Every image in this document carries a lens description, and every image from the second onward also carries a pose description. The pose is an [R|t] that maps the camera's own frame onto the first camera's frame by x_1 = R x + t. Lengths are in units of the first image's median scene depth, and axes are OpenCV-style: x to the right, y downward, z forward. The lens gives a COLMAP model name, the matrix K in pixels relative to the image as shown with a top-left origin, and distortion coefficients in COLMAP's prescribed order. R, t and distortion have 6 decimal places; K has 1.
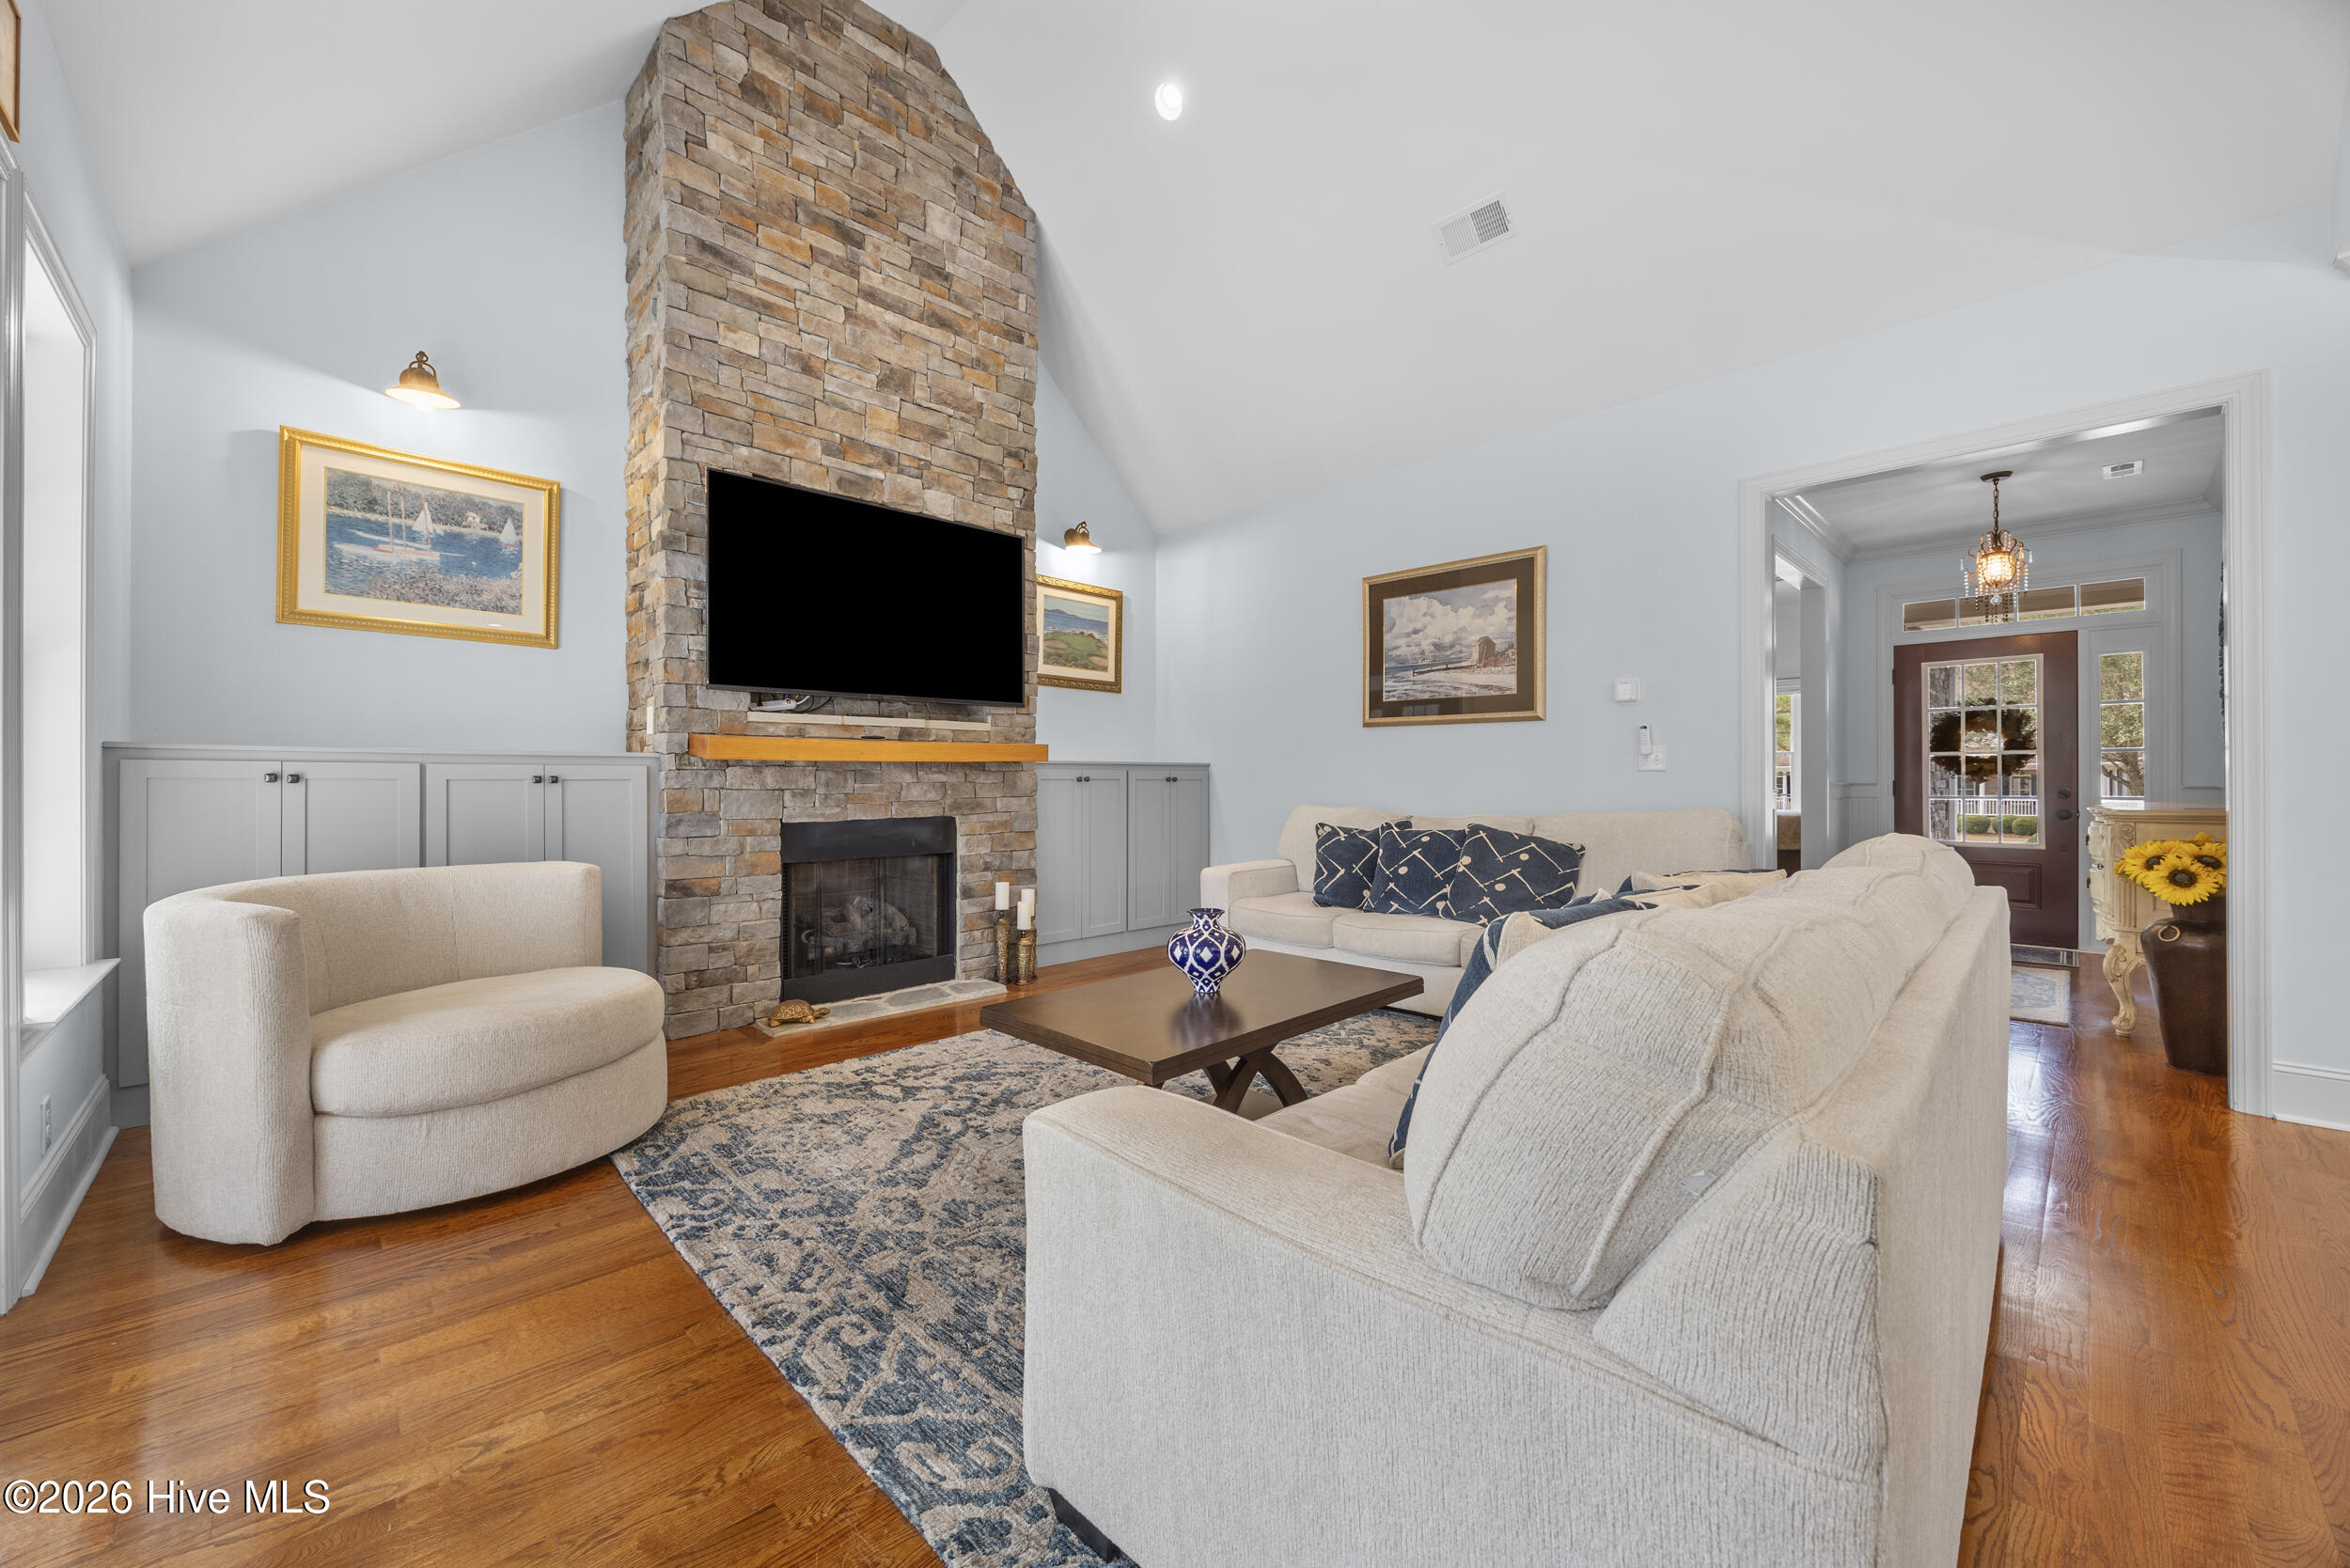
lens RADIAL K [[899.3, 0, 1161.1], [0, 899.3, 780.4], [0, 0, 1]] dist [0.000235, 0.000062]
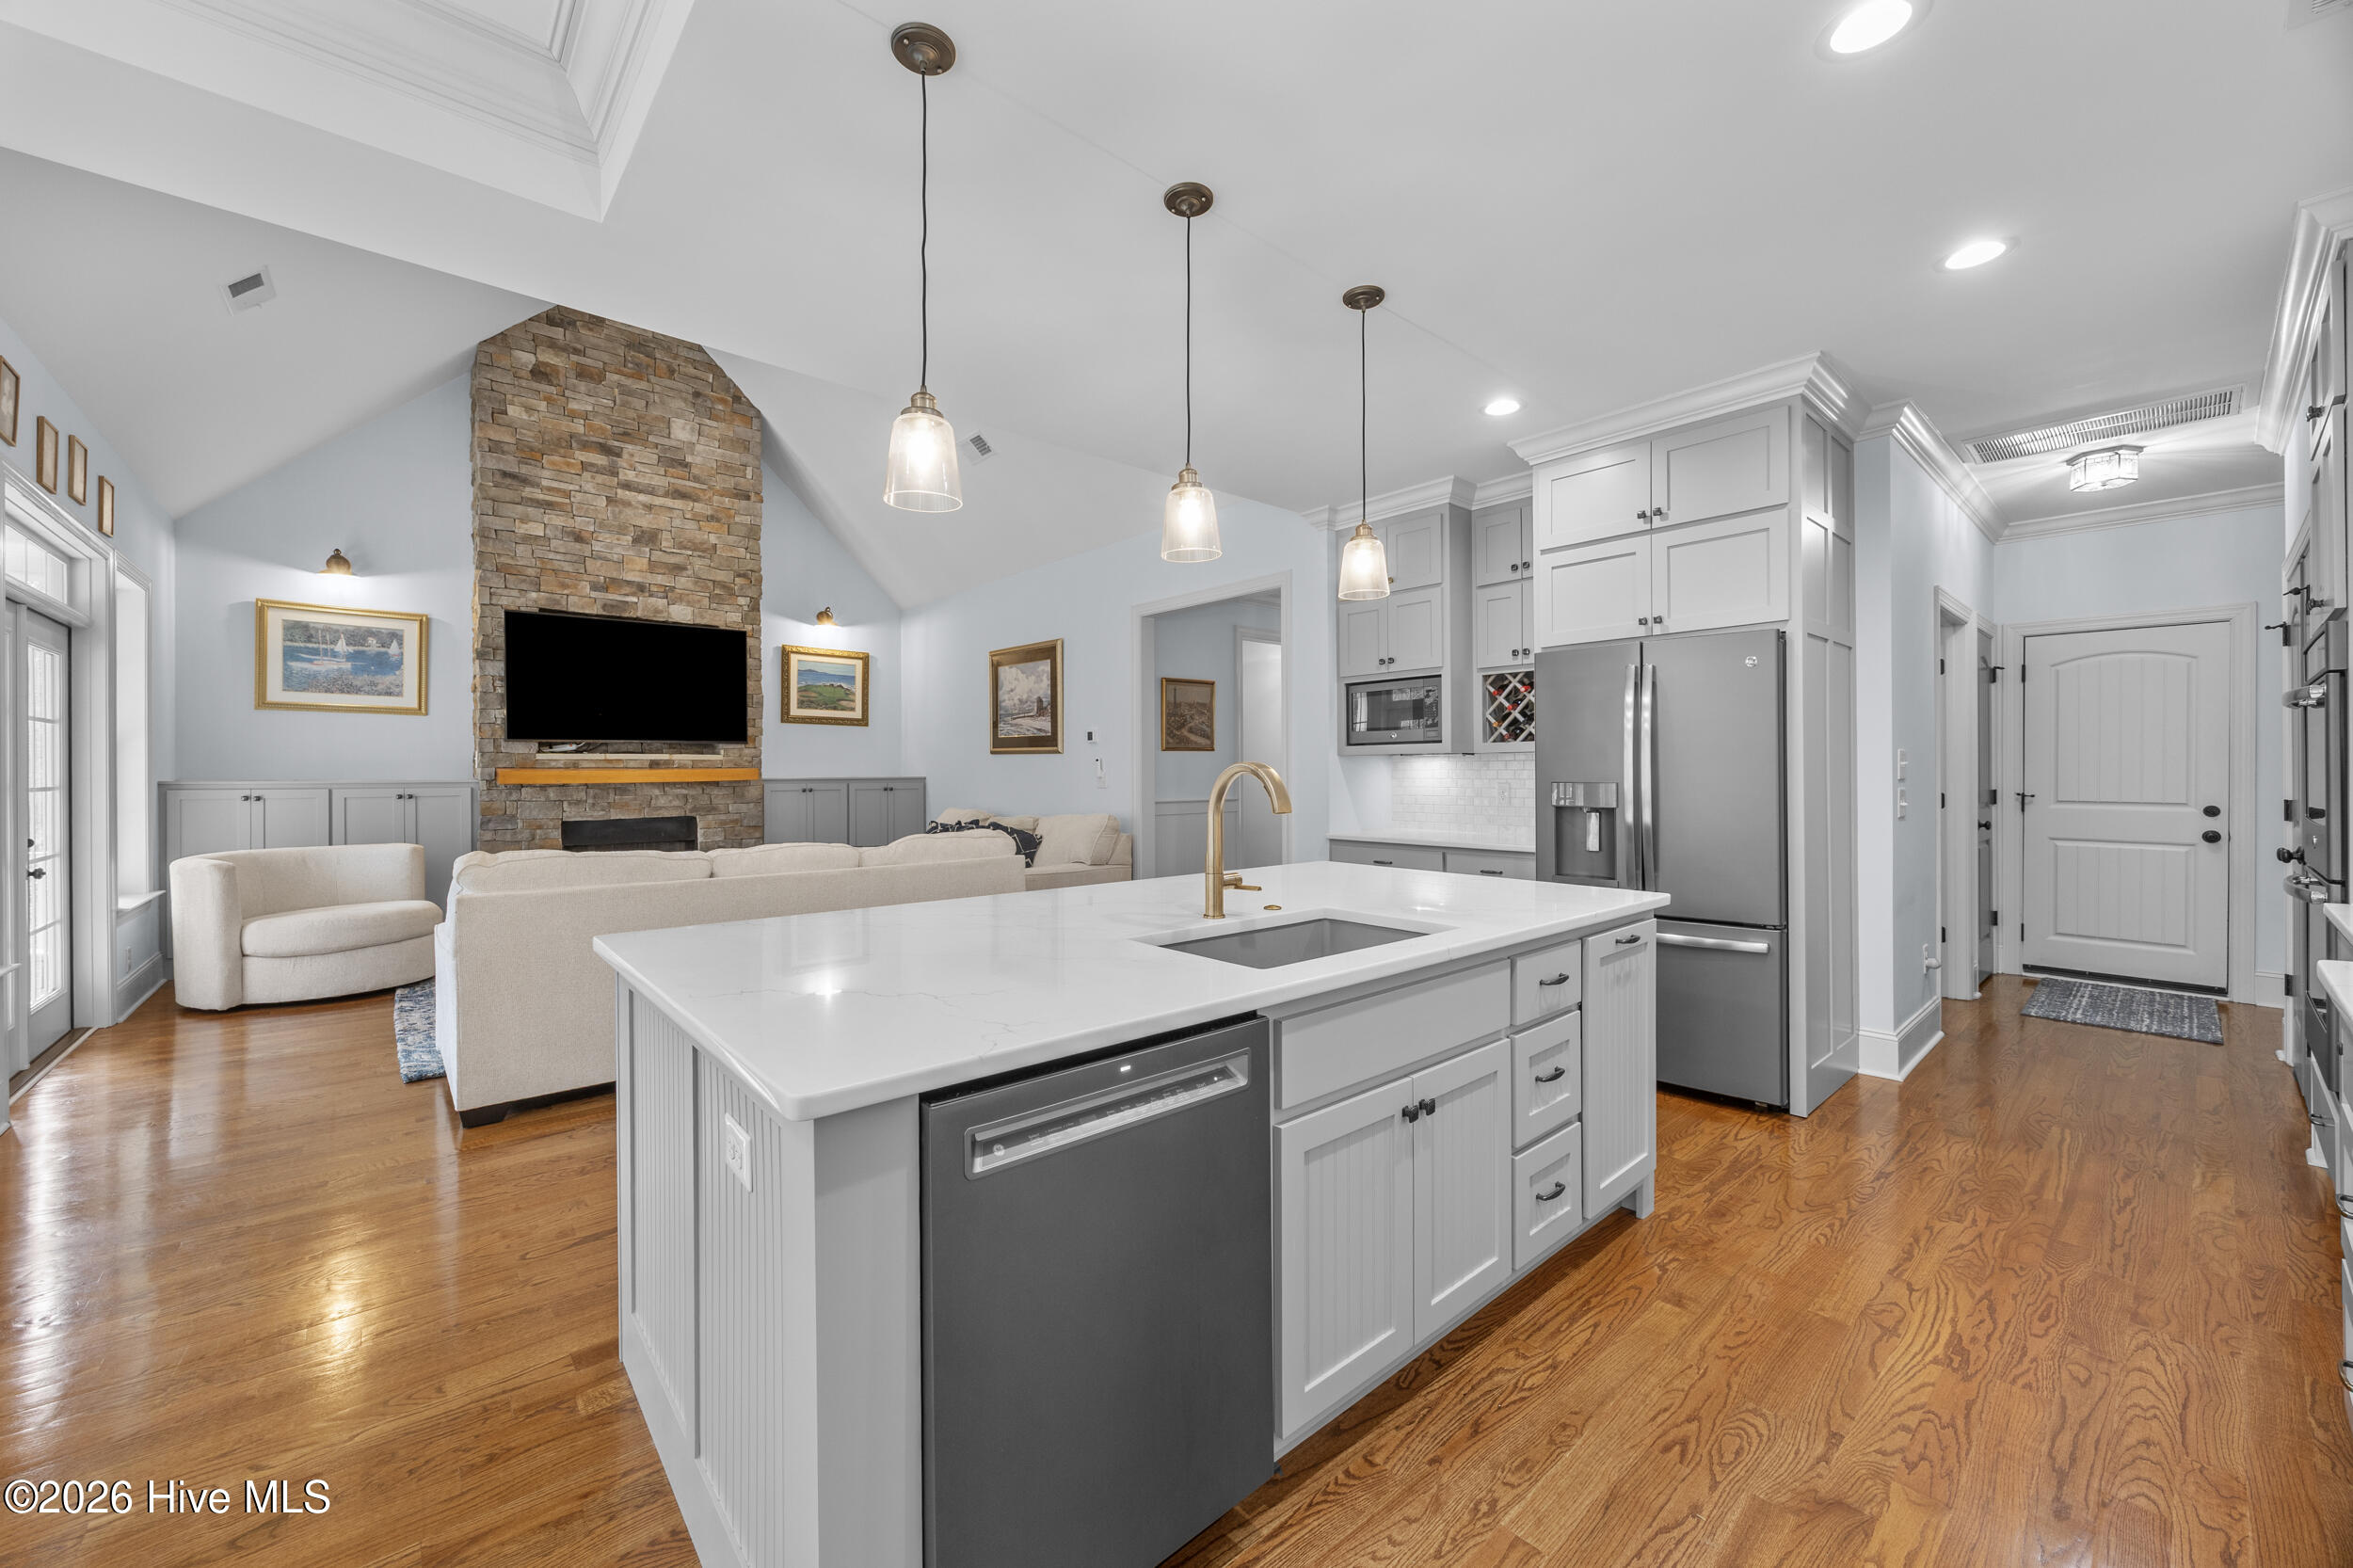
lens RADIAL K [[904.4, 0, 1168.8], [0, 904.4, 776.0], [0, 0, 1]] dist [-0.001652, -0.000233]
pose [[0.998776, -0.002288, -0.049418, 0.745127], [0.002536, 0.999984, 0.004965, -0.039110], [0.049406, -0.005084, 0.998766, -0.568696]]
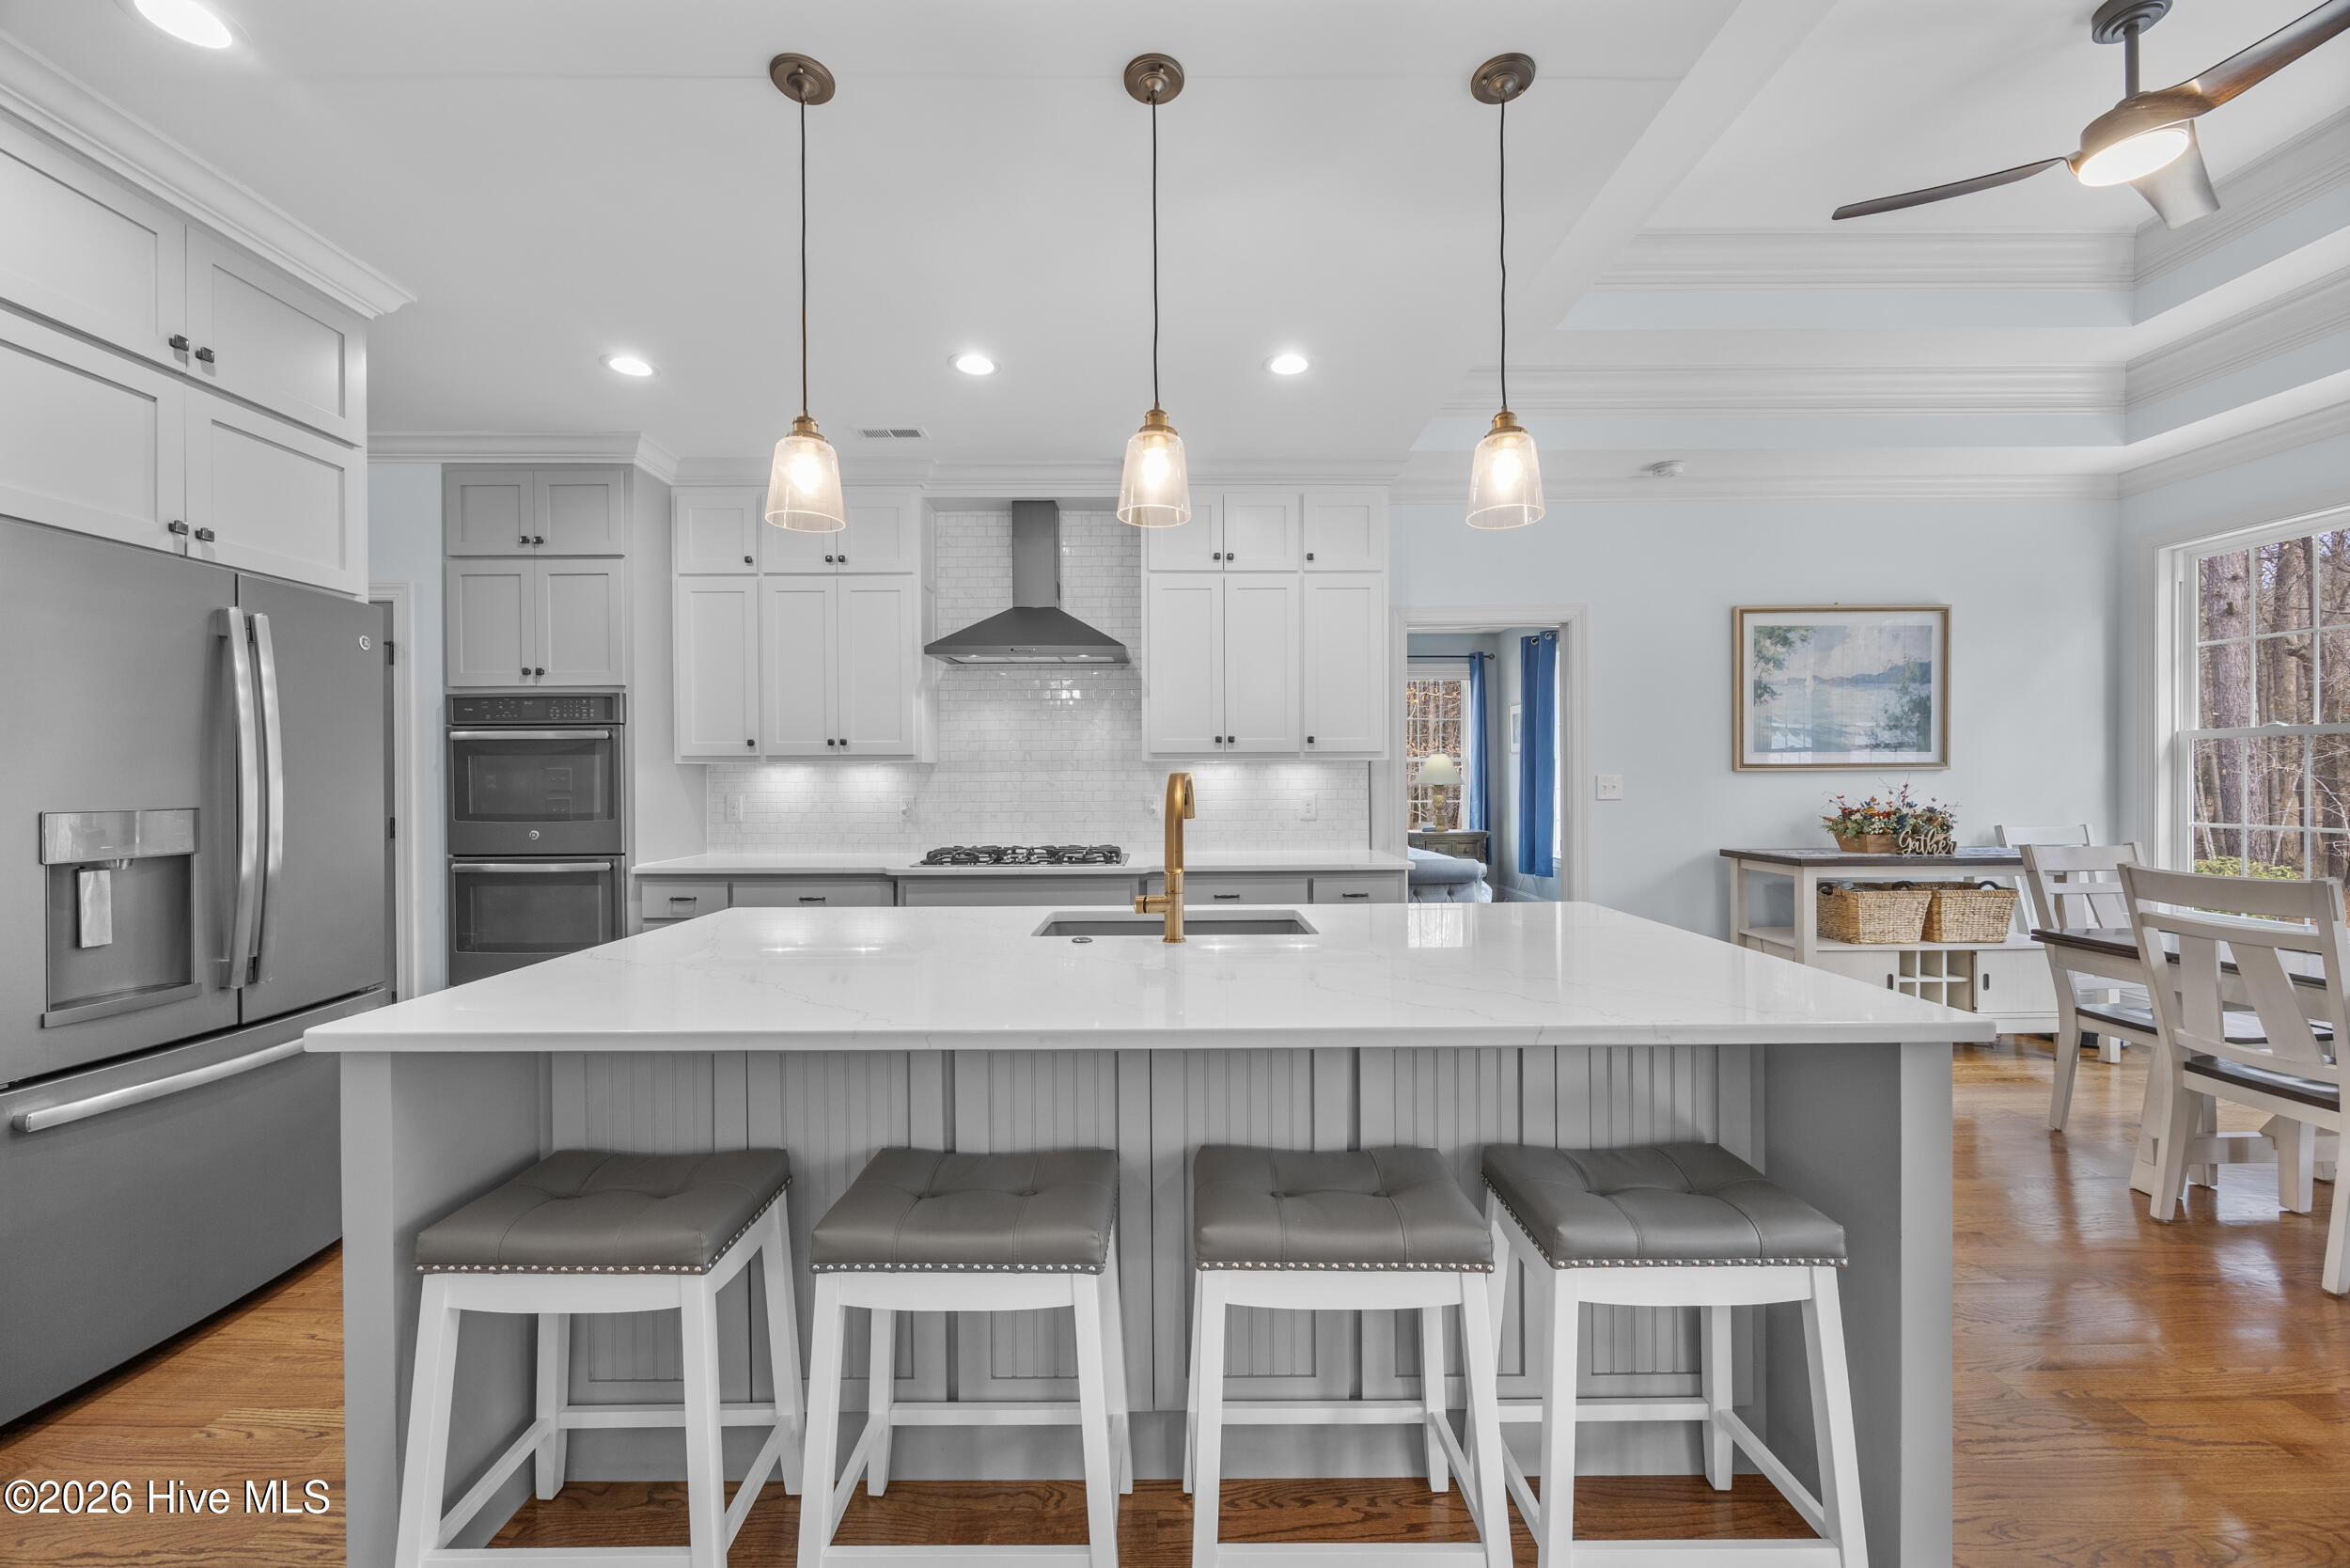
lens RADIAL K [[890.7, 0, 1164.9], [0, 890.7, 788.4], [0, 0, 1]] dist [-0.004055, -0.000291]
pose [[-0.717581, -0.002404, 0.696471, 0.422549], [0.004929, 0.999951, 0.008529, -0.038882], [-0.696458, 0.009553, -0.717534, 0.294432]]
